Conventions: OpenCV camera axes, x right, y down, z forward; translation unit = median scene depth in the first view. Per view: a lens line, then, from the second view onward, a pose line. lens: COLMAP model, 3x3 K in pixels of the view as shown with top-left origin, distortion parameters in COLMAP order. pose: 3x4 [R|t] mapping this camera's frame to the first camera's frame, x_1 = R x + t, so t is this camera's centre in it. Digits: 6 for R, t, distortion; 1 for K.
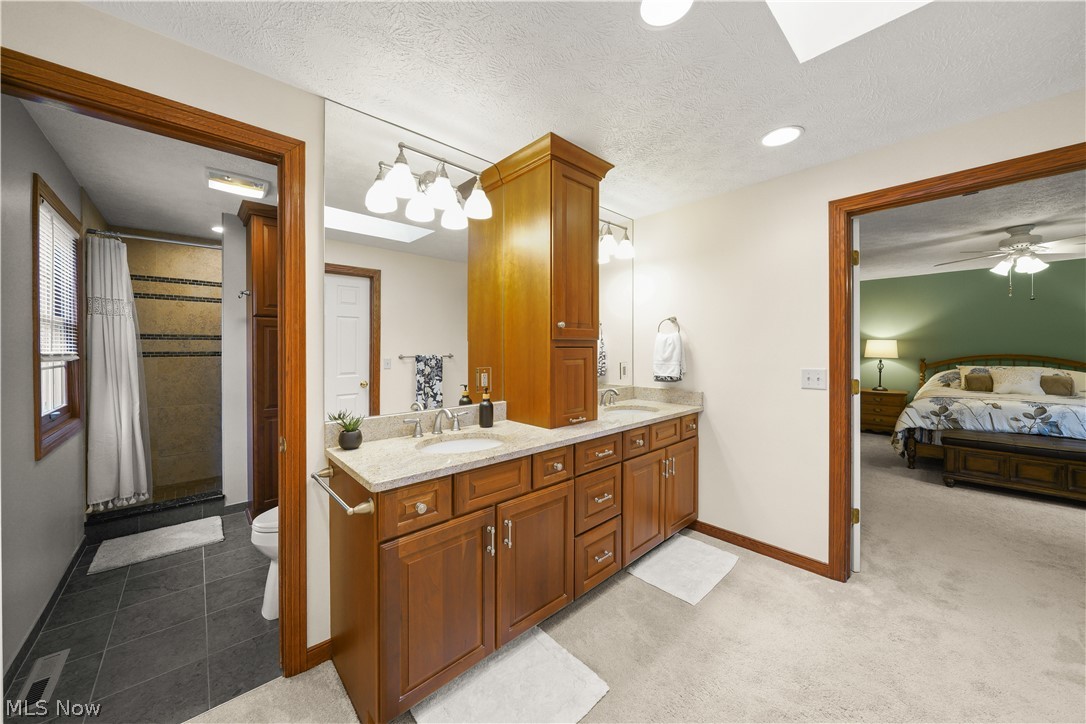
lens RADIAL K [[379.7, 0, 532.5], [0, 379.7, 348.8], [0, 0, 1]] dist [-0.002508, -0.000157]
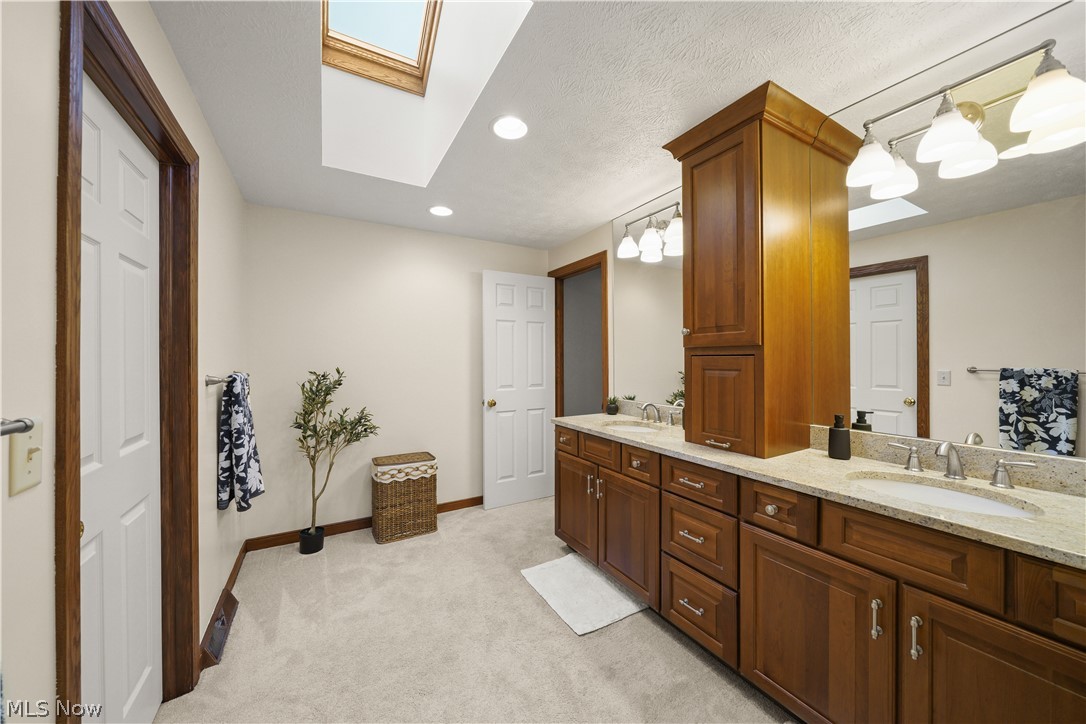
lens RADIAL K [[384.0, 0, 543.3], [0, 384.0, 358.5], [0, 0, 1]] dist [-0.000497, 0.000034]
pose [[-0.207900, 0.001958, -0.978148, 0.506423], [-0.002762, 0.999993, 0.002588, 0.000825], [0.978146, 0.003240, -0.207893, 0.402619]]
